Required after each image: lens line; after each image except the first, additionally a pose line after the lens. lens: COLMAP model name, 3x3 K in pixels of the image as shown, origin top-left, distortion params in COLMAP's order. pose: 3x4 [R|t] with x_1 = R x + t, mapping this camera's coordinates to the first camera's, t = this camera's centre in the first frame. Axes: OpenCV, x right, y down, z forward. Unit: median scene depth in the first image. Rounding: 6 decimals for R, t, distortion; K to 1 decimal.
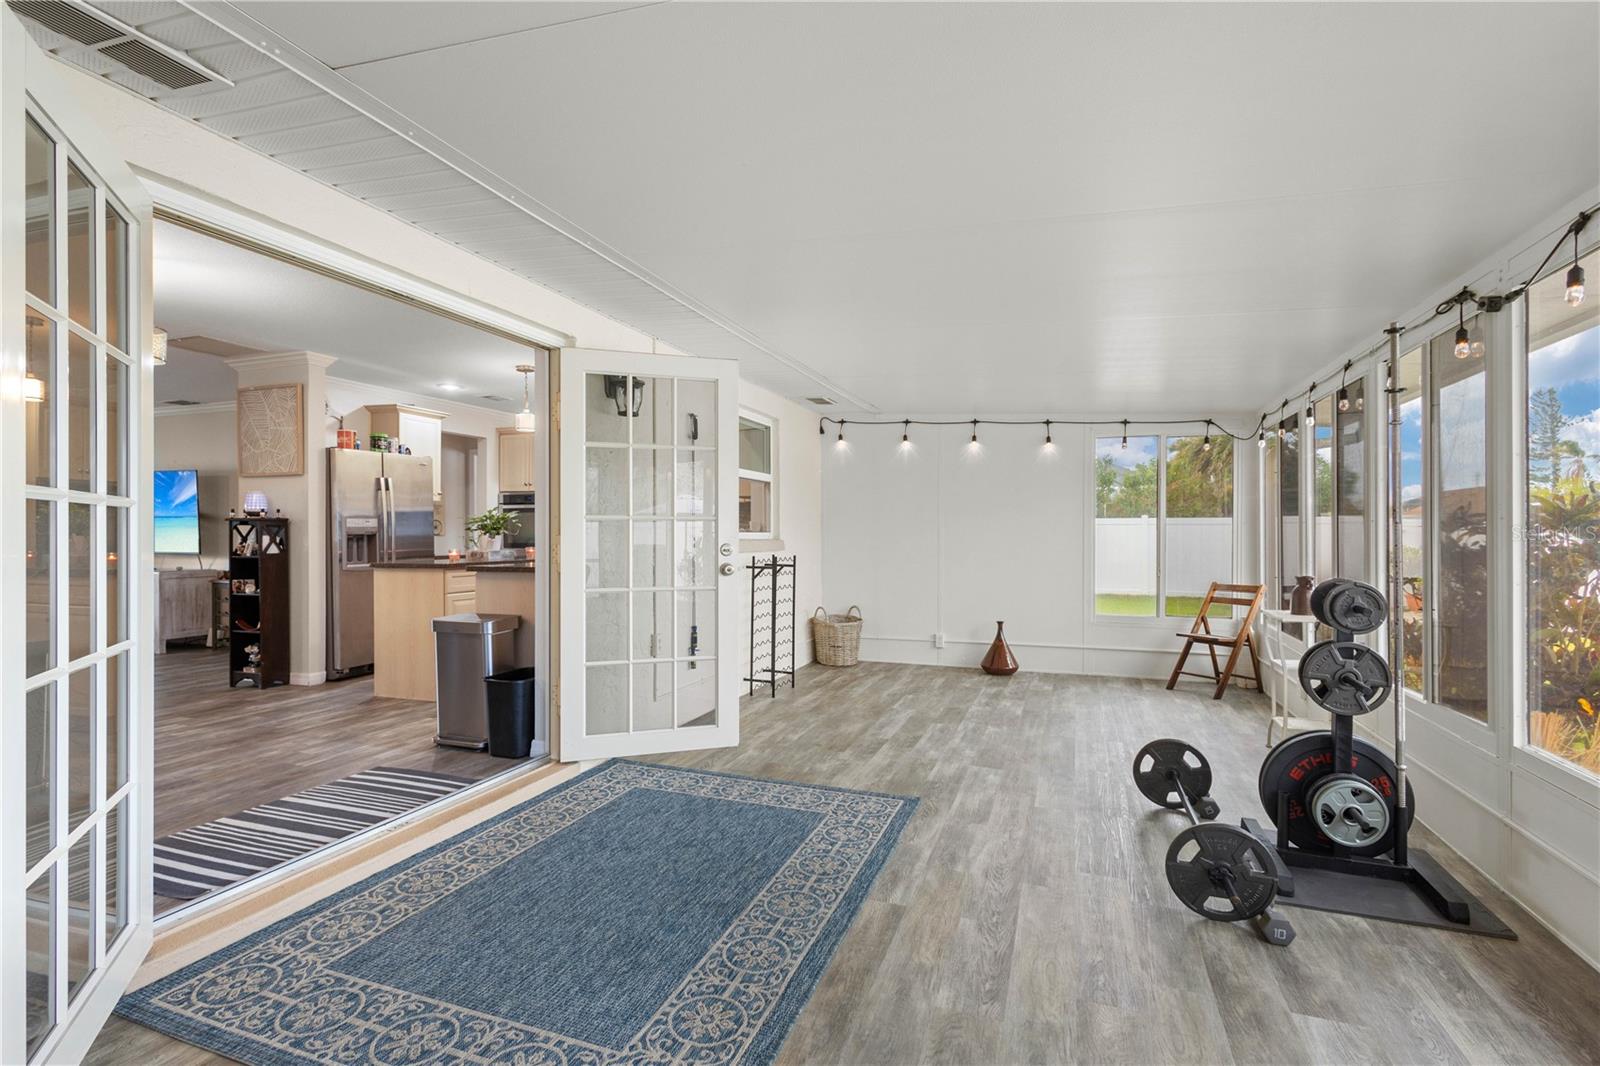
lens RADIAL K [[738.5, 0, 806.0], [0, 738.5, 532.6], [0, 0, 1]] dist [0.010413, -0.003087]
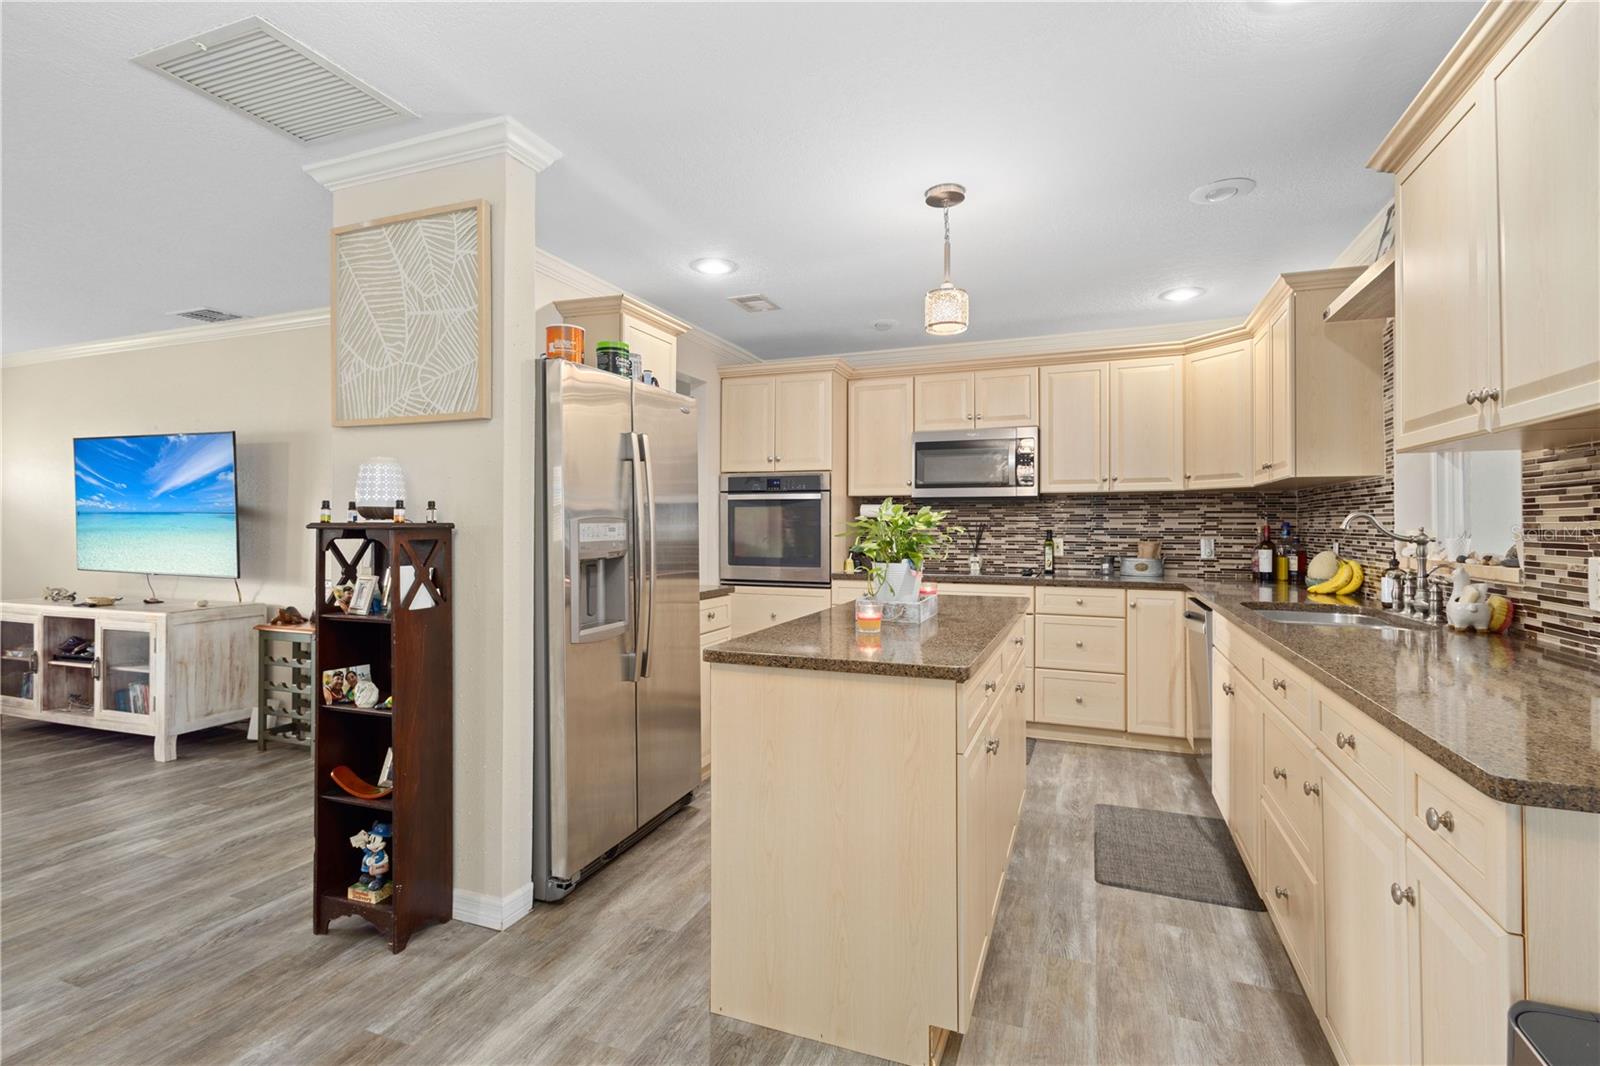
lens RADIAL K [[738.5, 0, 800.8], [0, 738.5, 518.1], [0, 0, 1]] dist [0.010413, -0.003087]
pose [[0.999630, 0.004000, -0.026911, -0.646458], [-0.004237, 0.999953, -0.008745, -0.025173], [0.026875, 0.008855, 0.999600, 0.773003]]
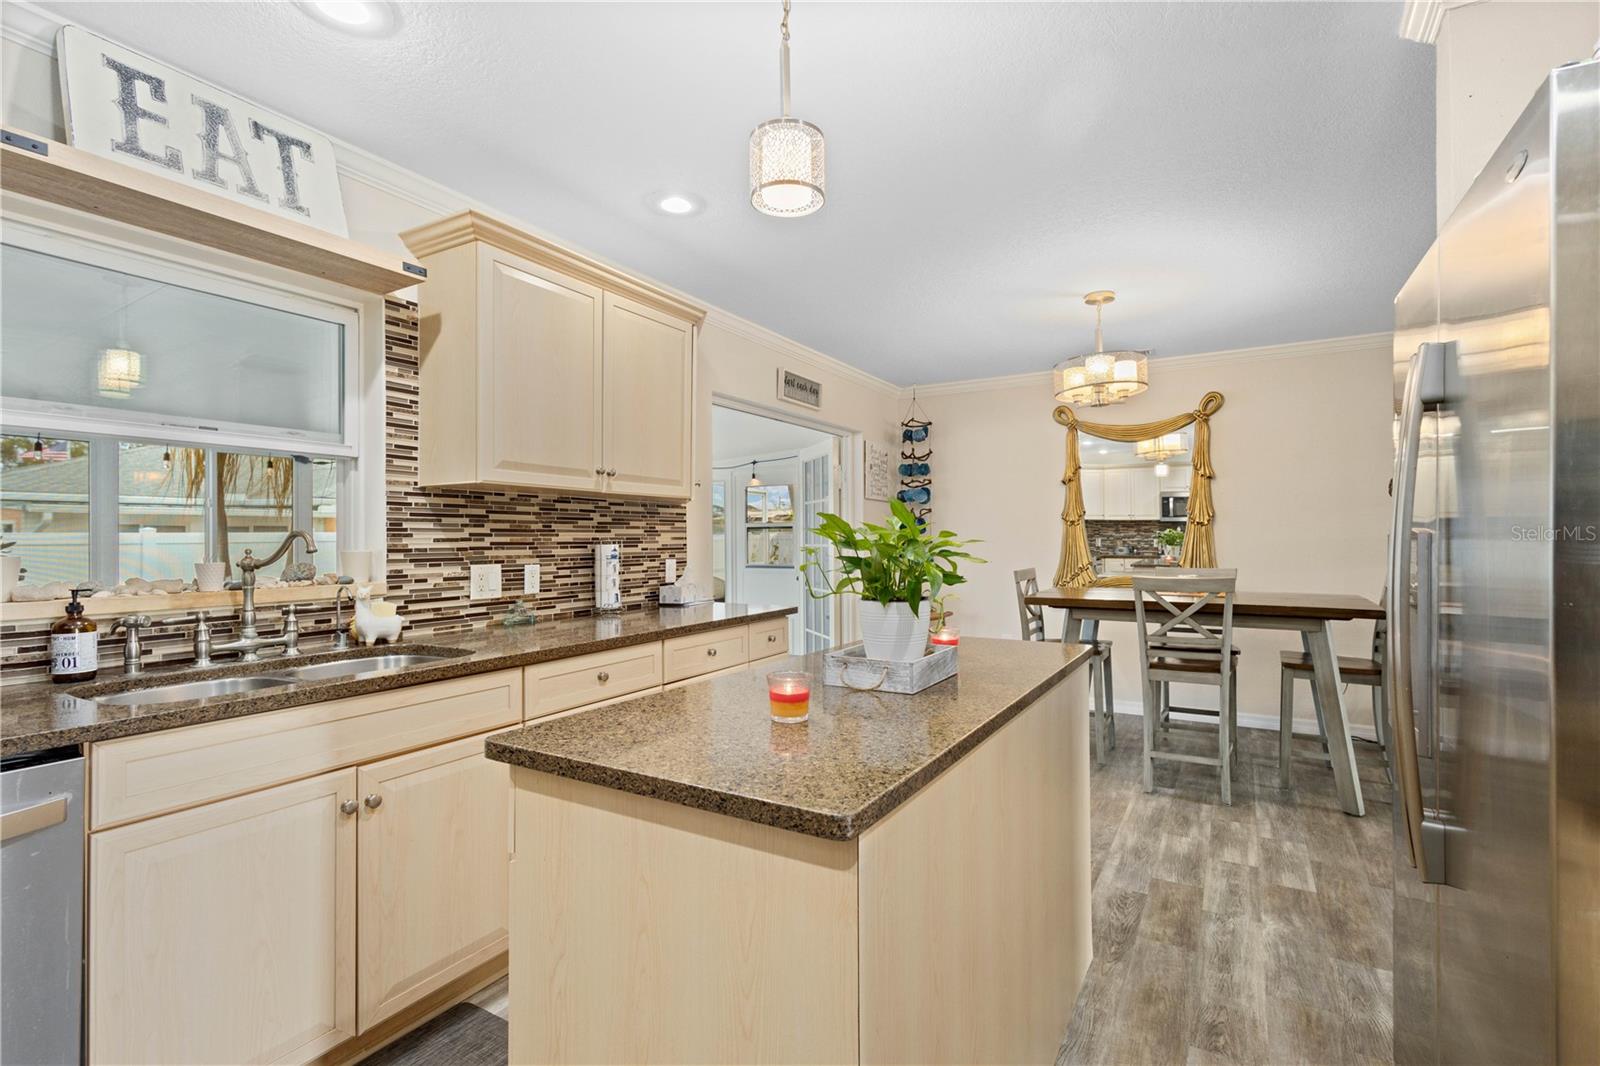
lens RADIAL K [[738.5, 0, 807.4], [0, 738.5, 535.5], [0, 0, 1]] dist [0.010413, -0.003087]
pose [[-0.982320, 0.008344, 0.187024, -0.613870], [0.007310, 0.999954, -0.006219, -0.028198], [-0.187067, -0.004742, -0.982336, 1.774536]]
